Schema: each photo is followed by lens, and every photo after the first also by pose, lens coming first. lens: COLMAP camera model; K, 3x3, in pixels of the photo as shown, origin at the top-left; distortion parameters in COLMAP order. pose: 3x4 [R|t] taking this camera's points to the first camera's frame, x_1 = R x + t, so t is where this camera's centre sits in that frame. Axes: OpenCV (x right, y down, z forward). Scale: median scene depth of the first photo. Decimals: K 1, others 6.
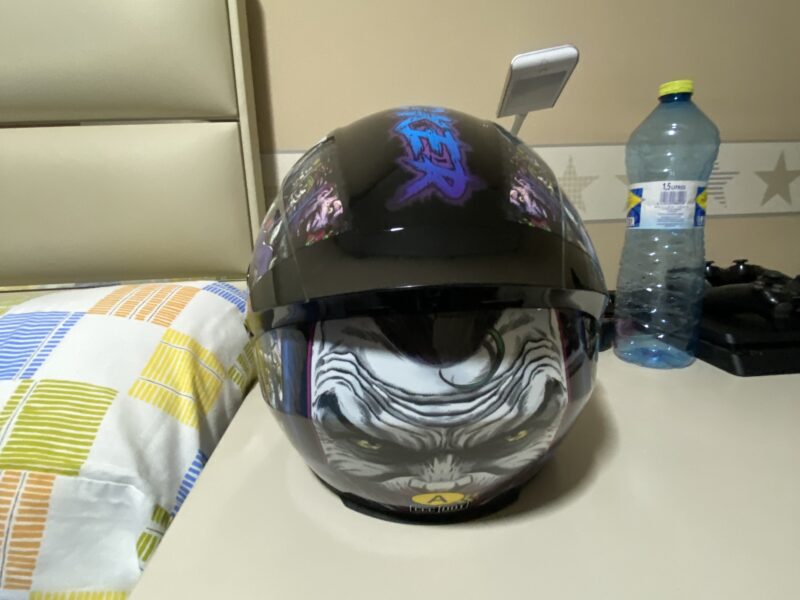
lens RADIAL K [[406.4, 0, 415.2], [0, 406.4, 263.7], [0, 0, 1]] dist [0.003563, -0.007740]
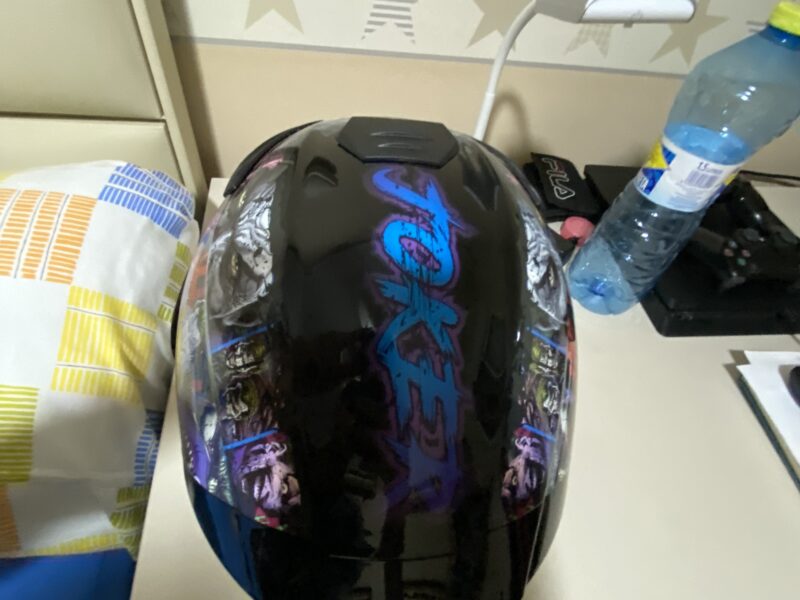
lens RADIAL K [[419.9, 0, 413.4], [0, 419.9, 352.5], [0, 0, 1]] dist [-0.002825, -0.001511]
pose [[0.982186, 0.095021, 0.162118, -0.054882], [-0.174747, 0.779097, 0.602056, -0.402916], [-0.069098, -0.619660, 0.781823, 0.221668]]
